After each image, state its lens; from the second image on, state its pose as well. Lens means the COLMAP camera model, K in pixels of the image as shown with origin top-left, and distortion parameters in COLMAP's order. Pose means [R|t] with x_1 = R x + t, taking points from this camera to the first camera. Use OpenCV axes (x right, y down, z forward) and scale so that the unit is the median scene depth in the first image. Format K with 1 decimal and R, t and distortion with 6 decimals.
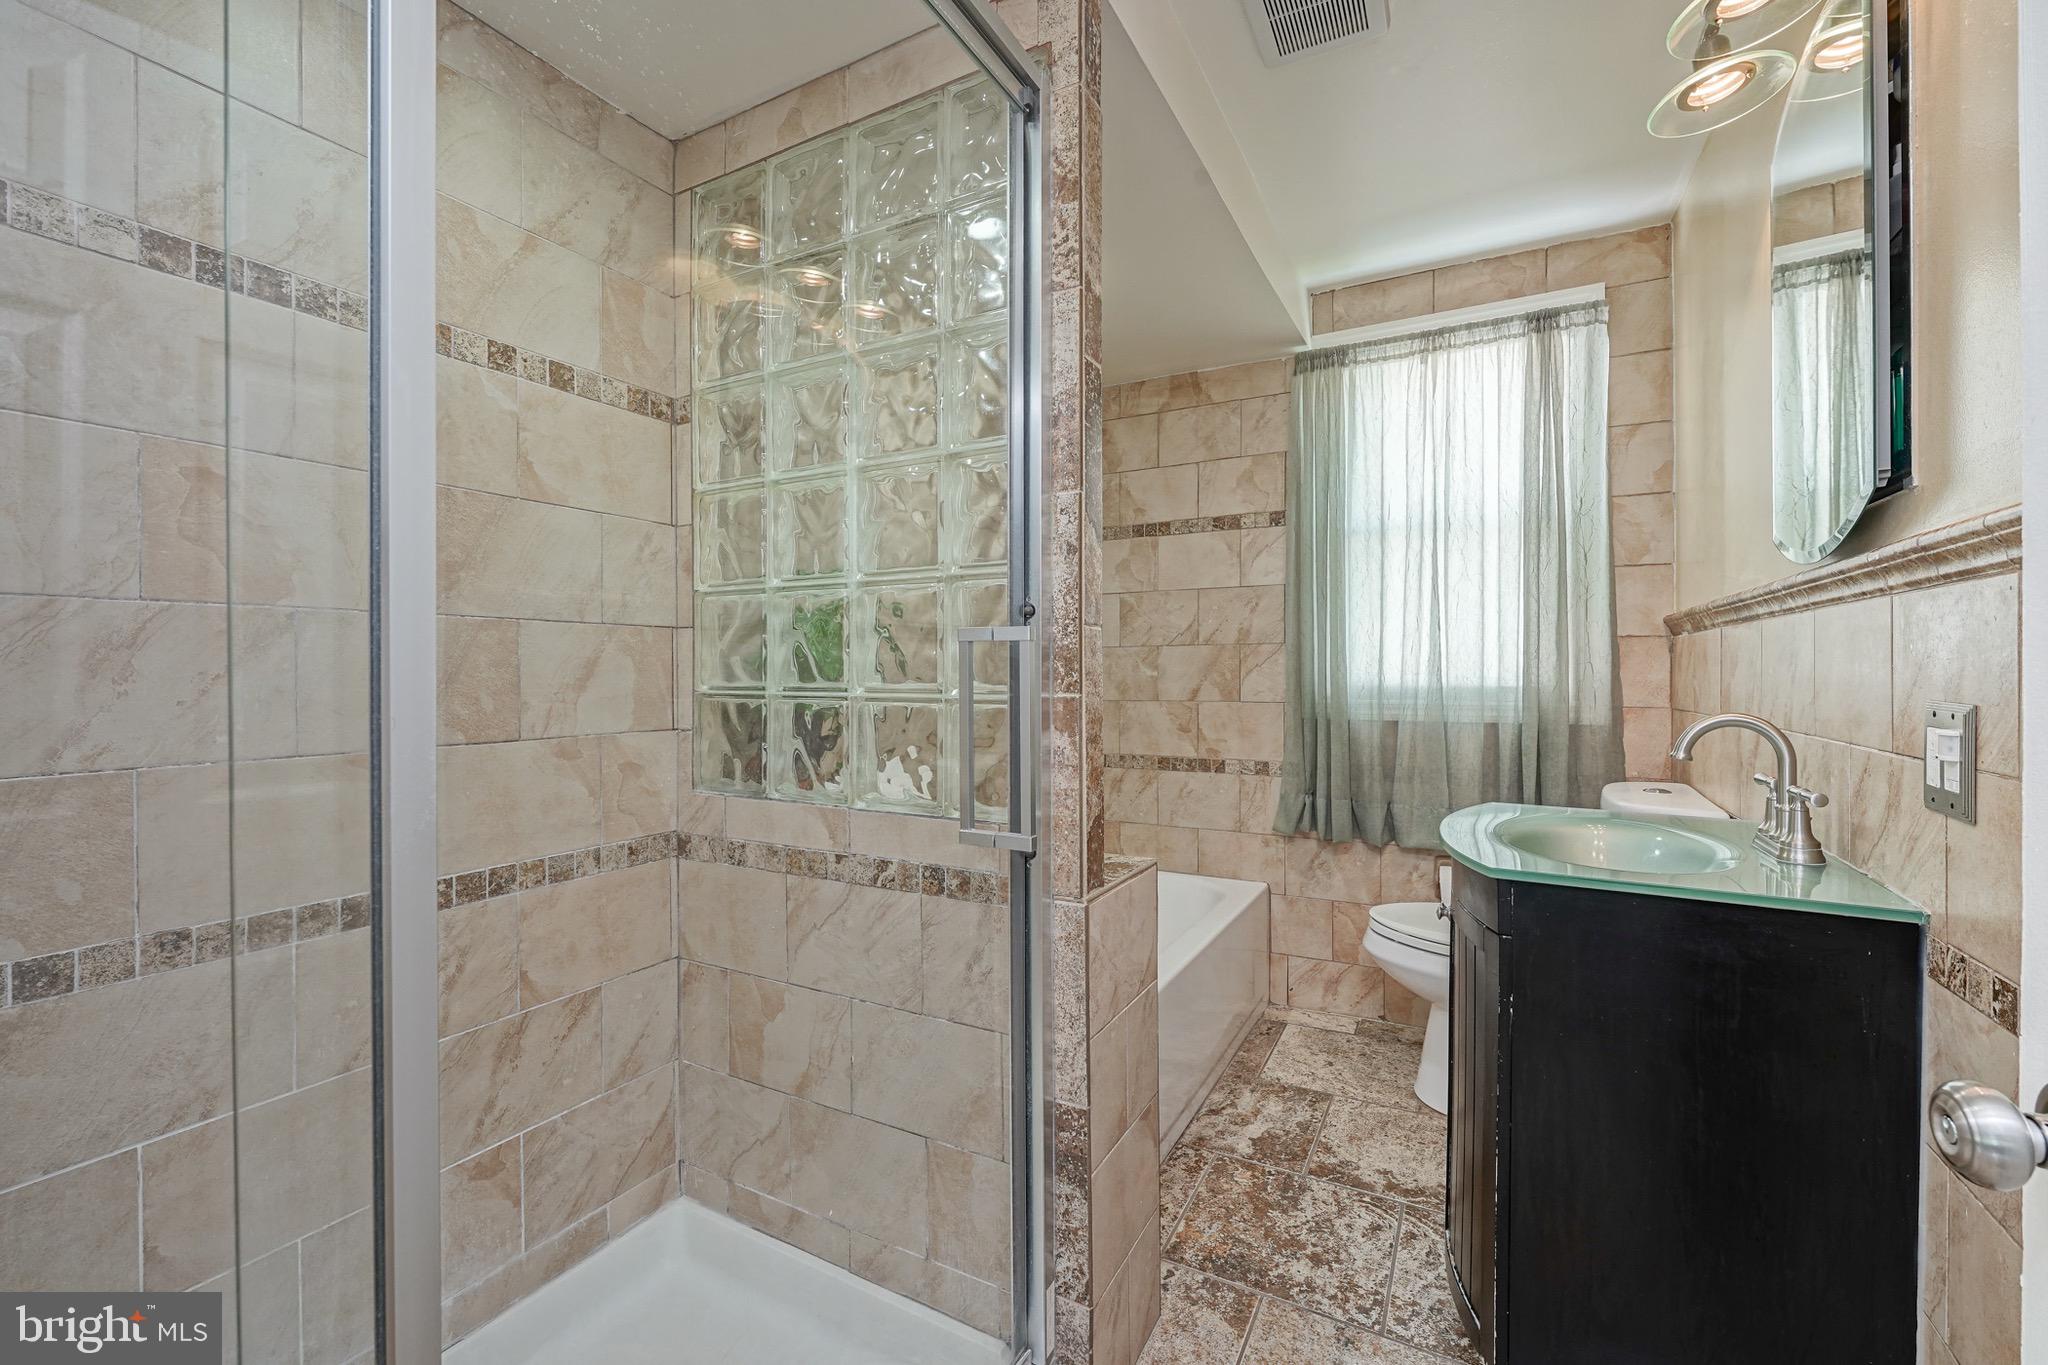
lens RADIAL K [[826.8, 0, 1028.6], [0, 826.8, 671.9], [0, 0, 1]] dist [0.000697, 0.000233]
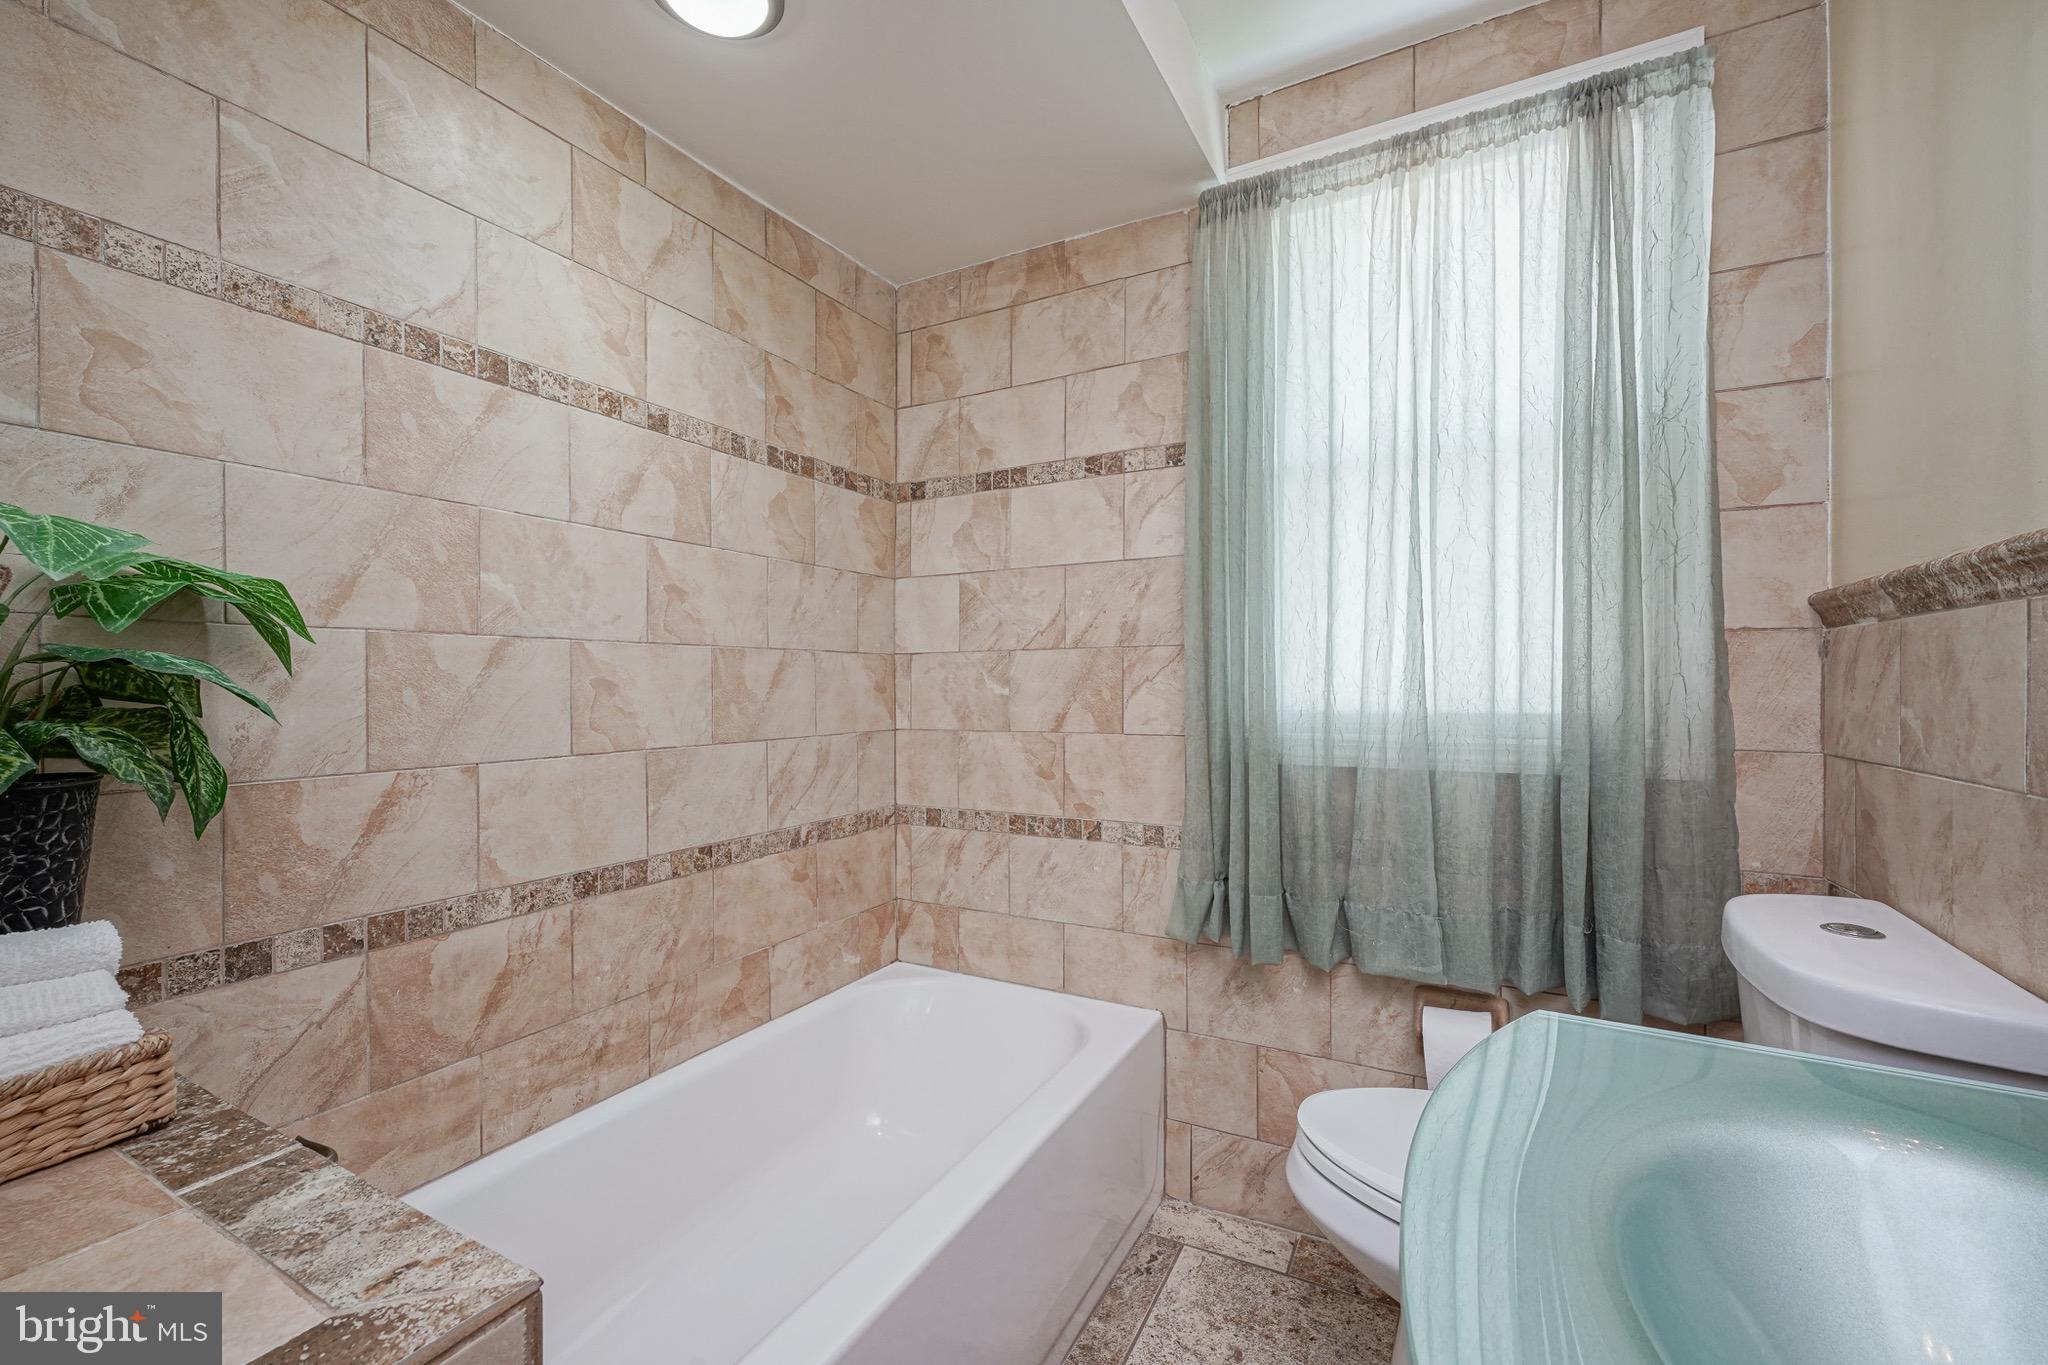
lens RADIAL K [[826.8, 0, 1023.0], [0, 826.8, 686.4], [0, 0, 1]] dist [0.000697, 0.000233]
pose [[0.999980, -0.001520, 0.006213, 0.189798], [0.001500, 0.999994, 0.003235, -0.004633], [-0.006218, -0.003226, 0.999975, 0.375144]]
